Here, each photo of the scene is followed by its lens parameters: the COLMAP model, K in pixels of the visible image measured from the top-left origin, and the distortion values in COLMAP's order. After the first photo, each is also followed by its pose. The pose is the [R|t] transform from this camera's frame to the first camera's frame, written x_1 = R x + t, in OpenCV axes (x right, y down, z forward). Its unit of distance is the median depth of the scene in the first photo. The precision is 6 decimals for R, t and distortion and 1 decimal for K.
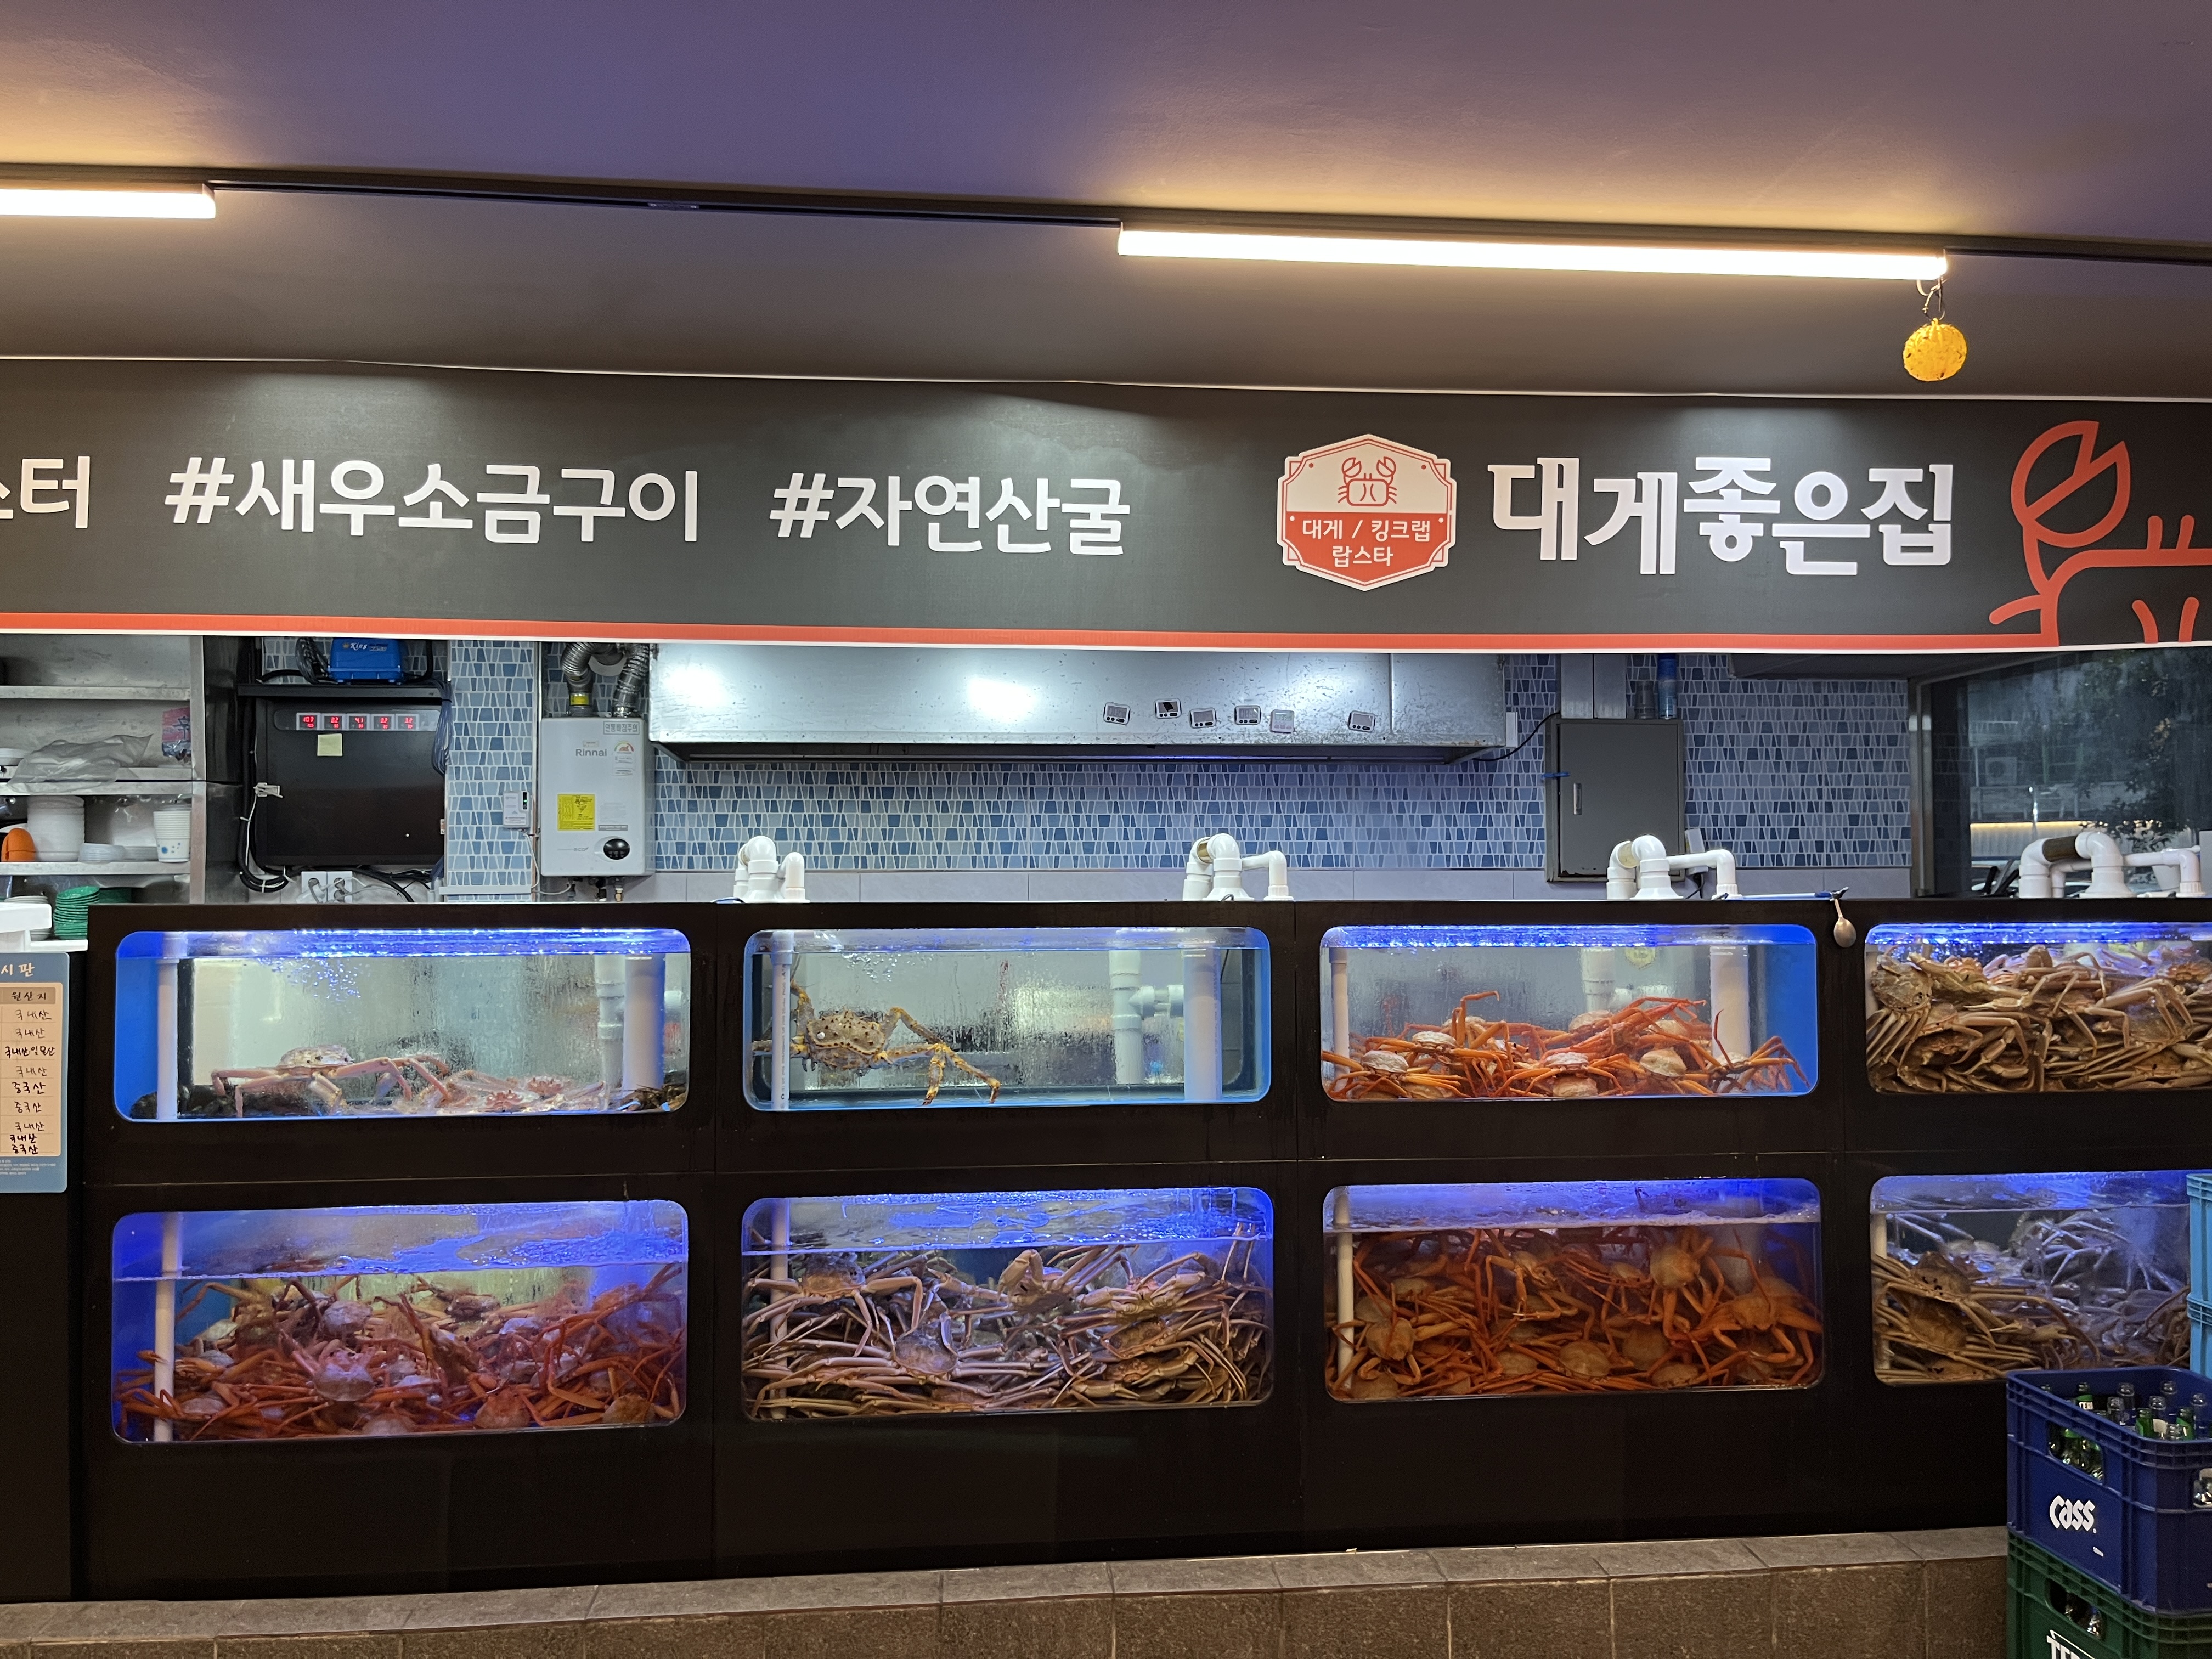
lens RADIAL K [[1721.1, 0, 1106.0], [0, 1721.1, 829.5], [0, 0, 1]] dist [0.031127, 0.001327]
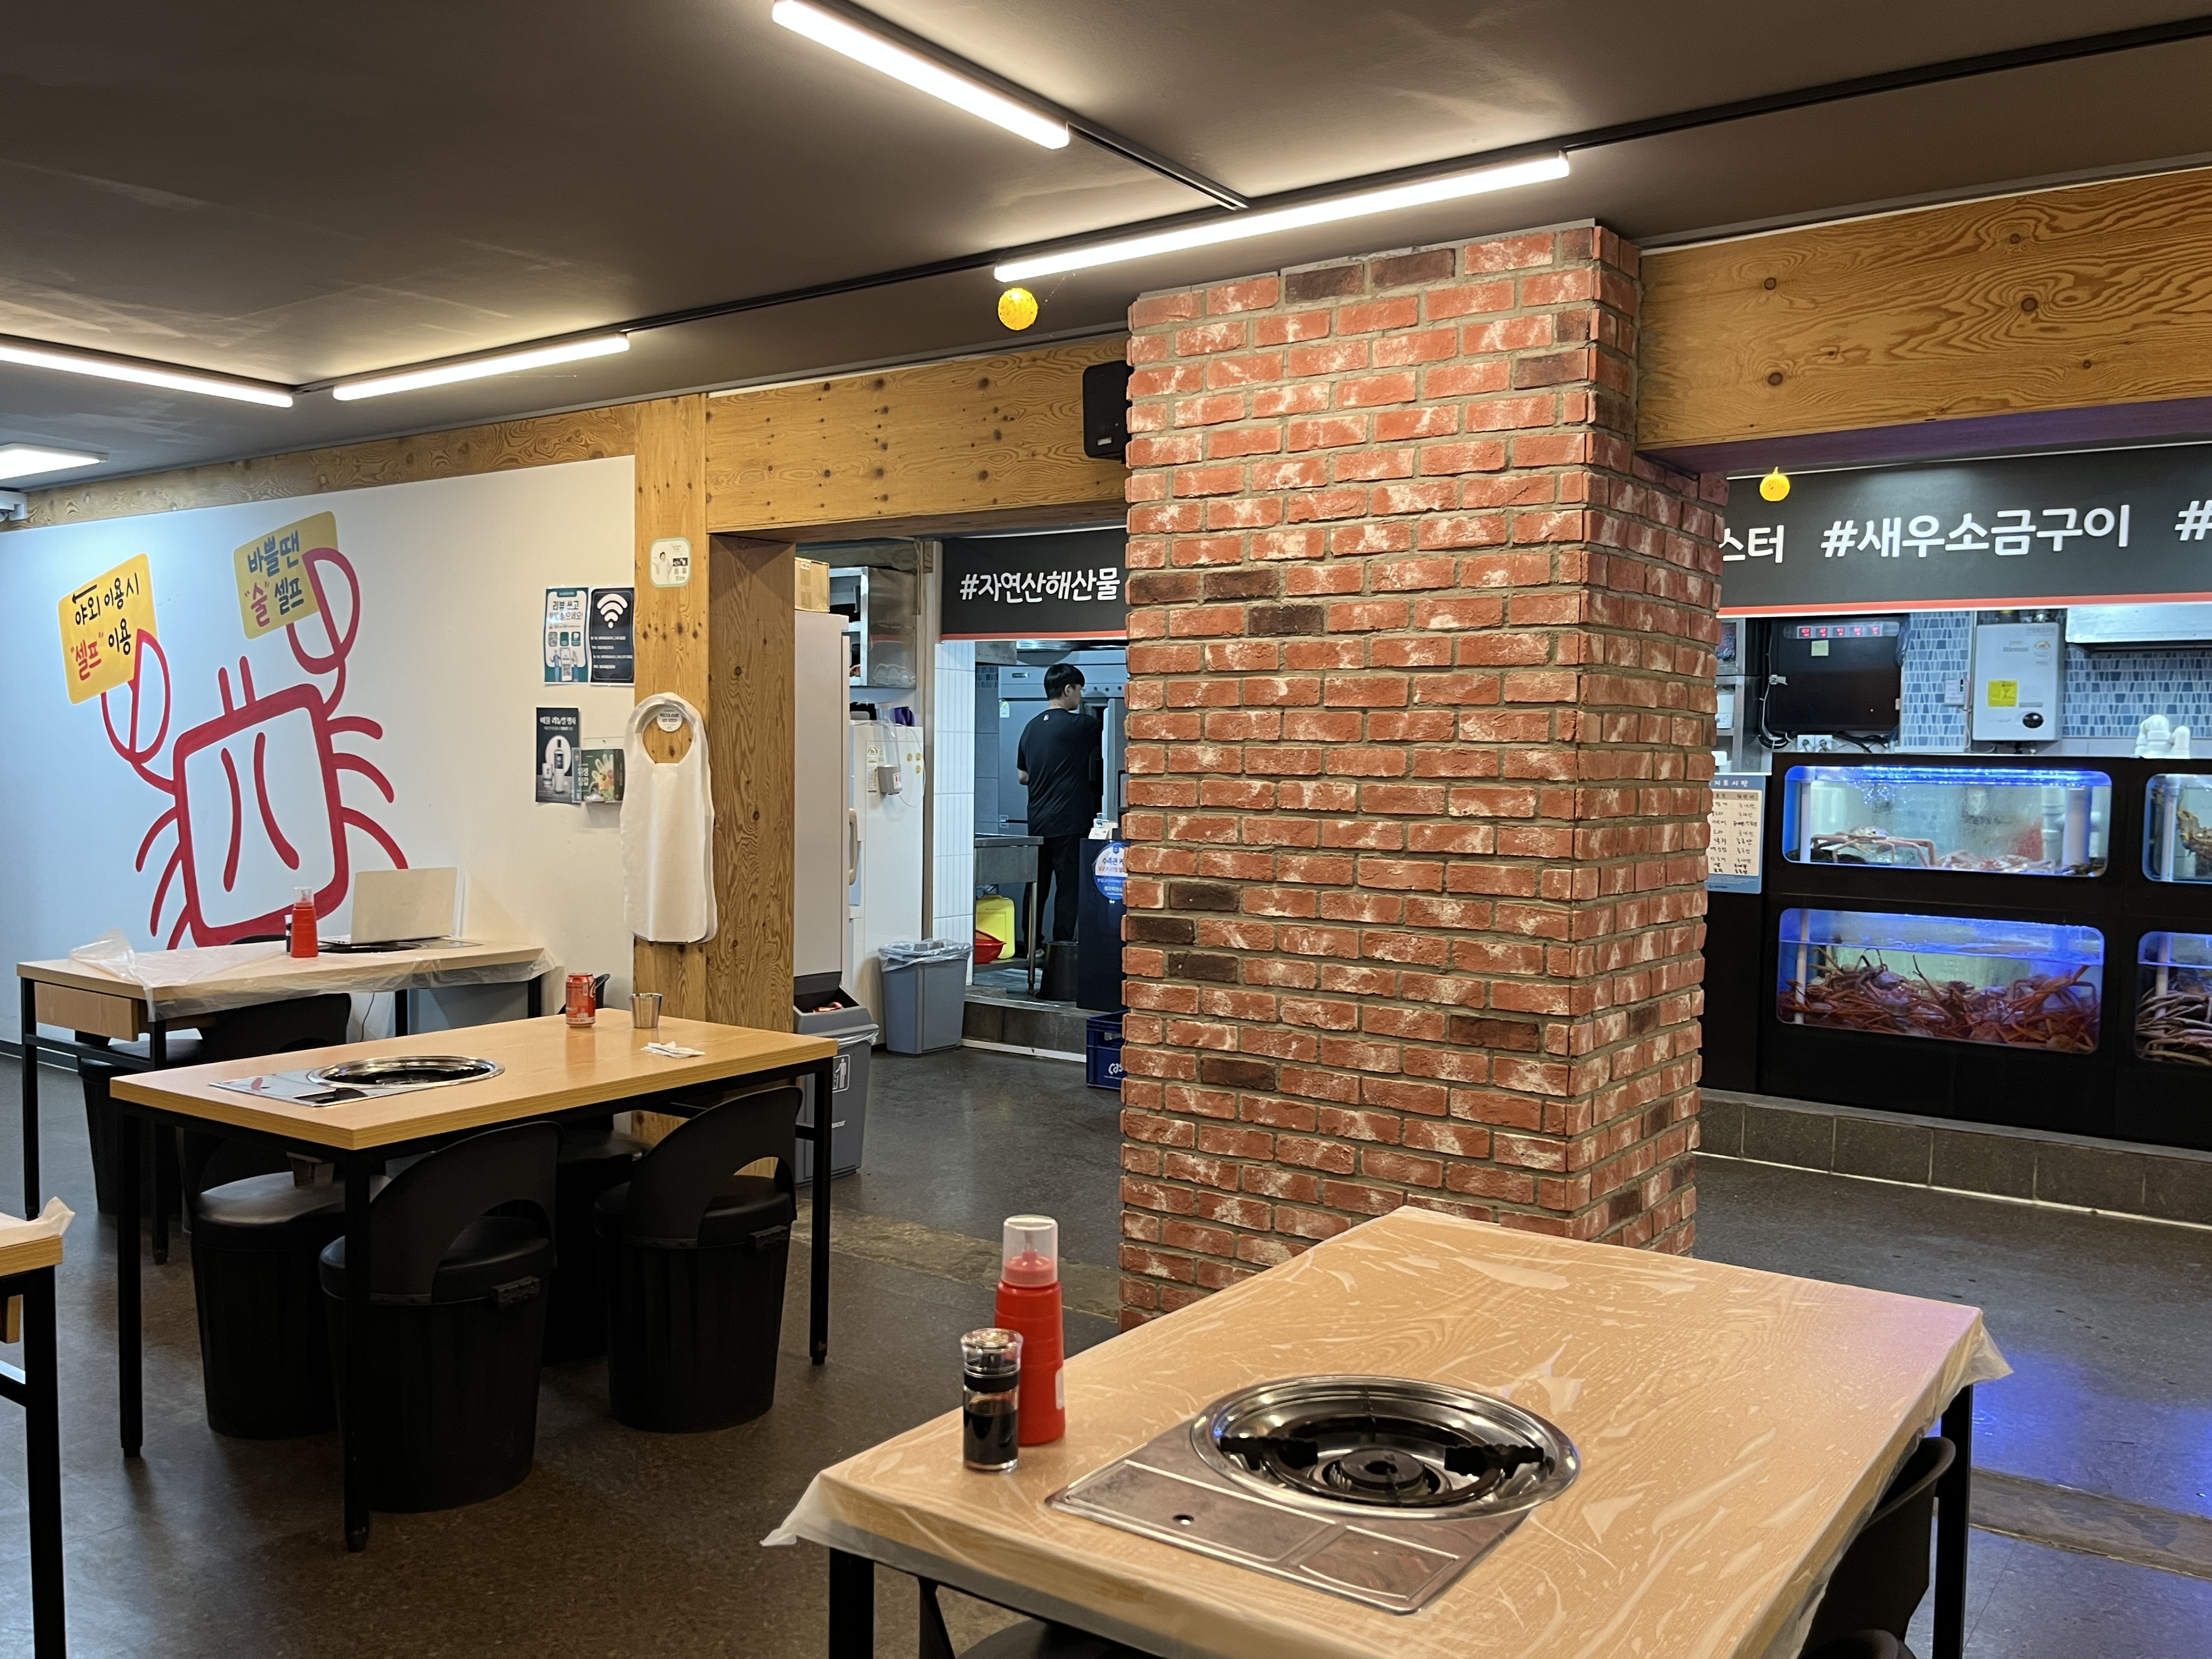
lens RADIAL K [[1802.0, 0, 1108.5], [0, 1802.0, 855.1], [0, 0, 1]] dist [0.089402, -0.118461]
pose [[0.759408, 0.053638, -0.648400, 0.187698], [0.005579, 0.996022, 0.088929, -0.027836], [0.650591, -0.071151, 0.756088, -1.036486]]
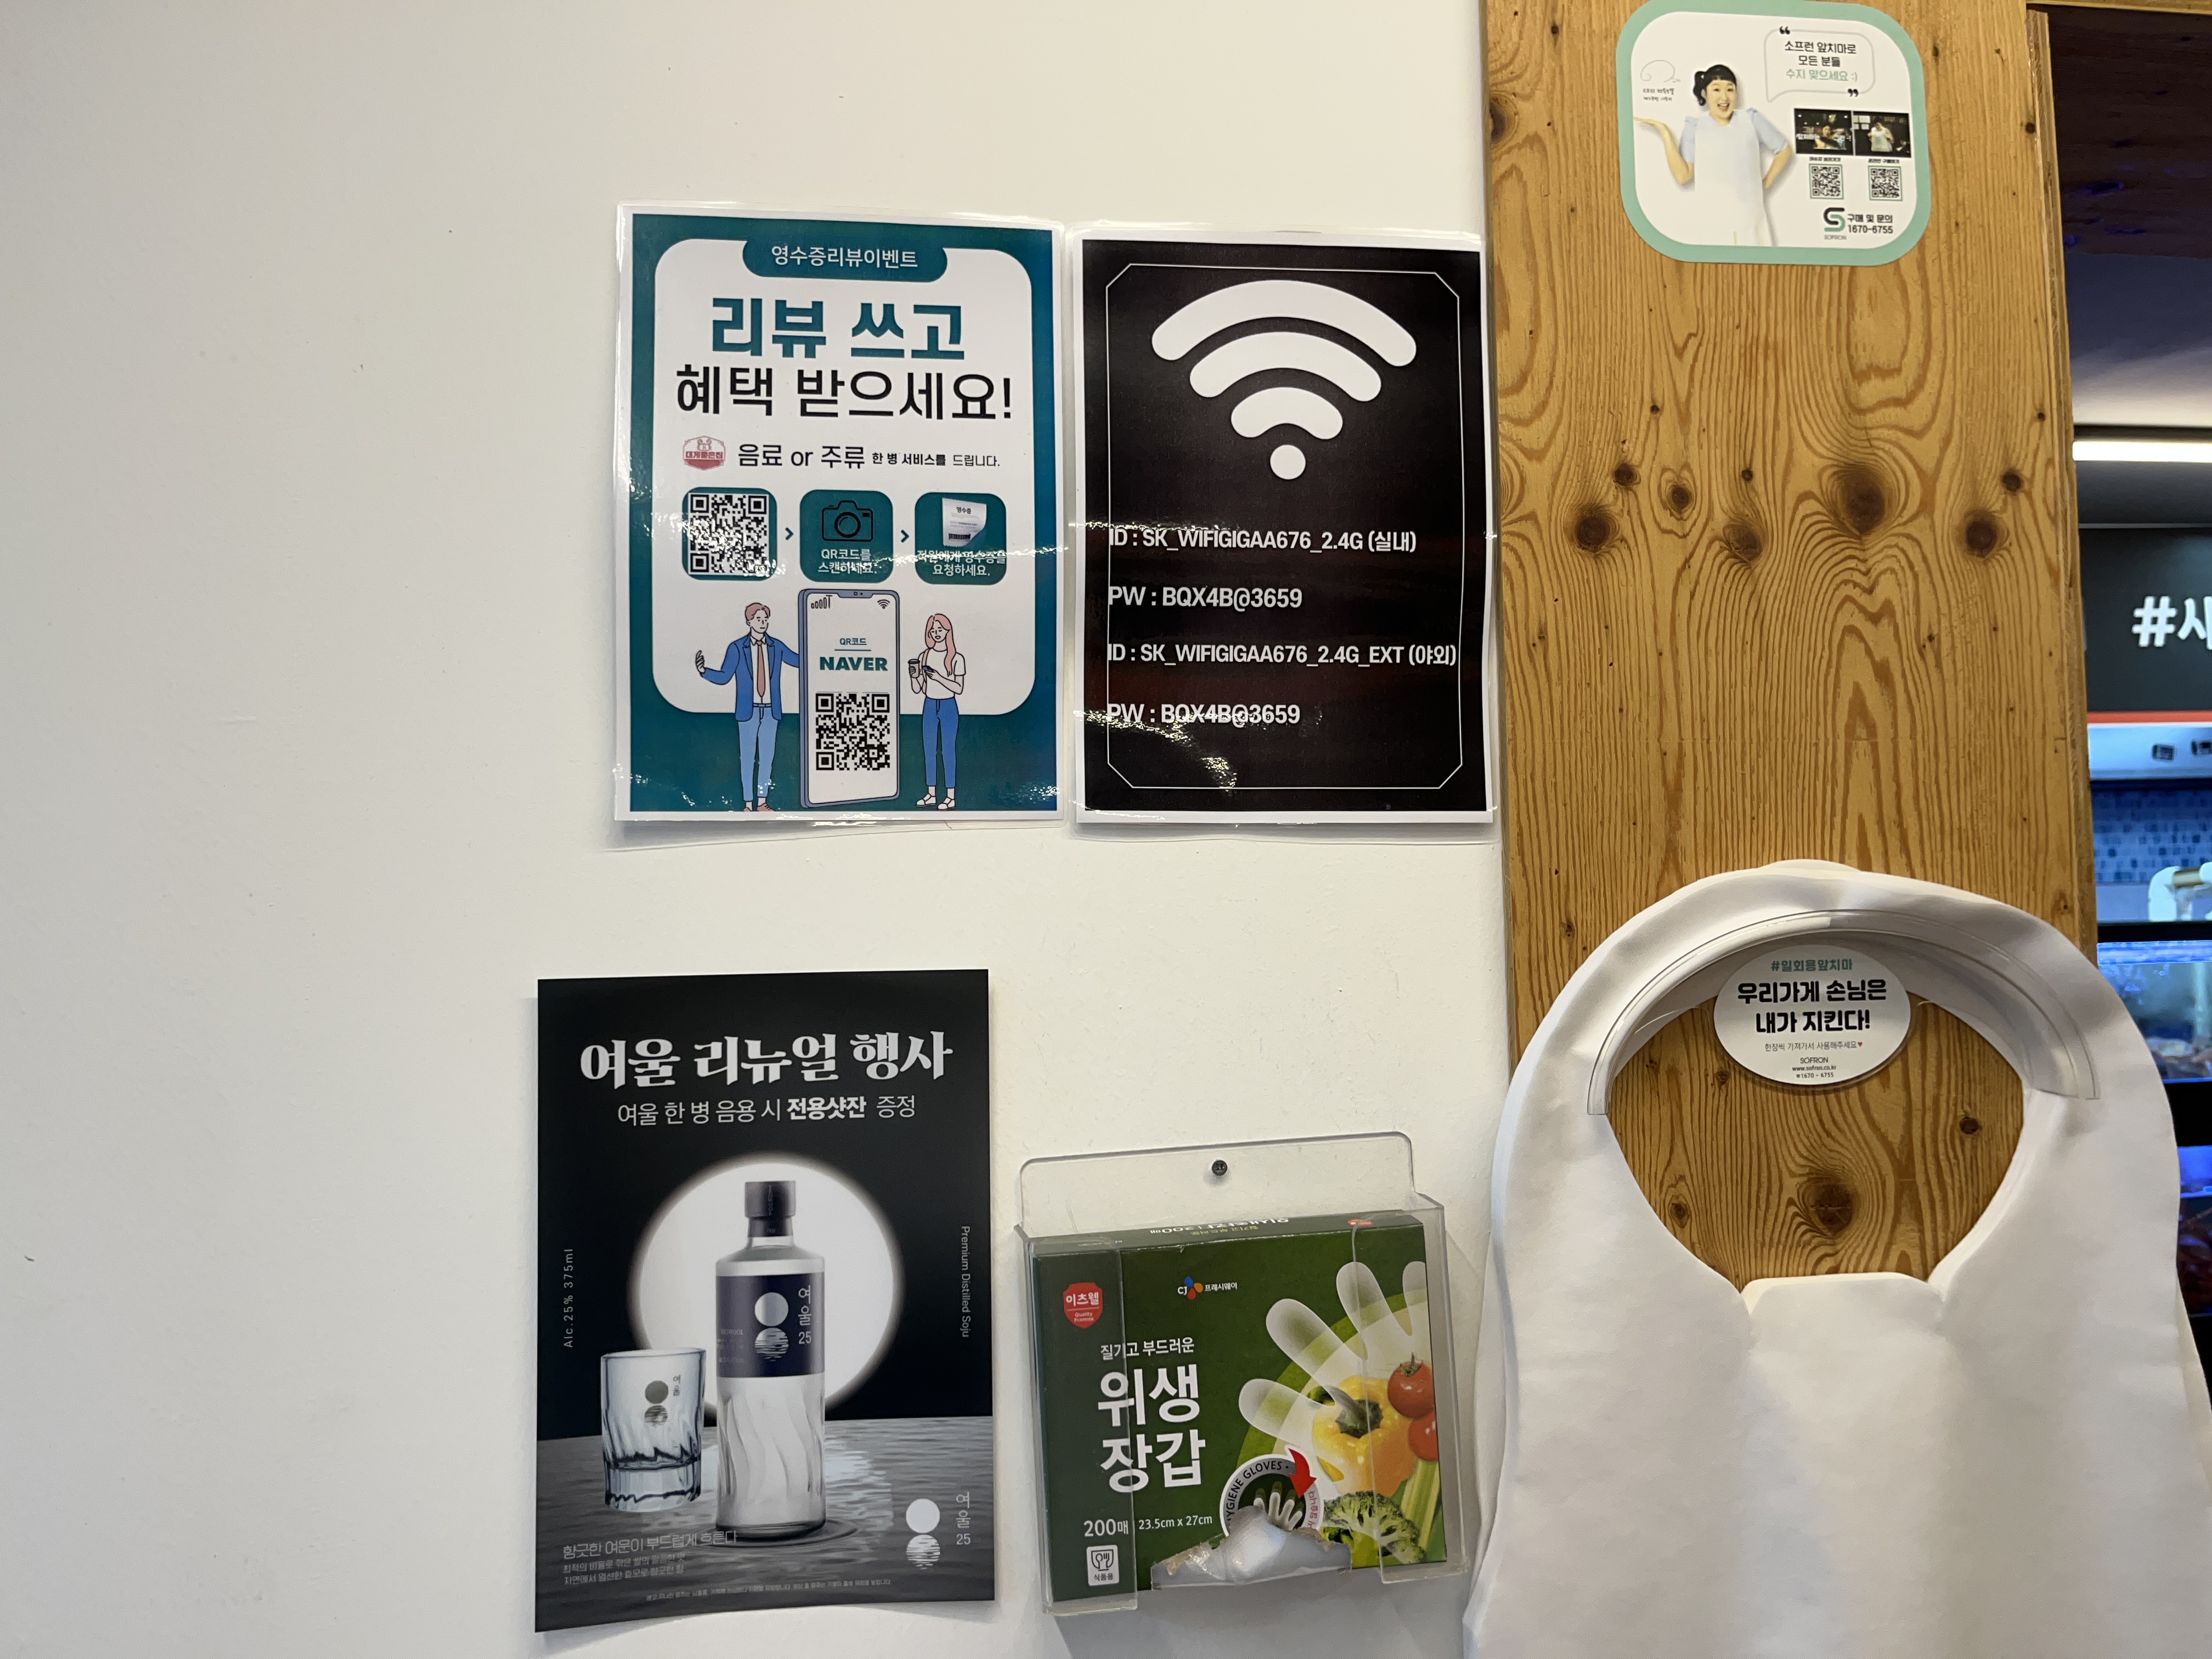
lens RADIAL K [[1721.1, 0, 1106.0], [0, 1721.1, 829.5], [0, 0, 1]] dist [0.031127, 0.001327]
pose [[0.999197, -0.017462, 0.036058, -1.314067], [0.017745, 0.999814, -0.007534, -0.035626], [-0.035919, 0.008167, 0.999321, -0.306695]]
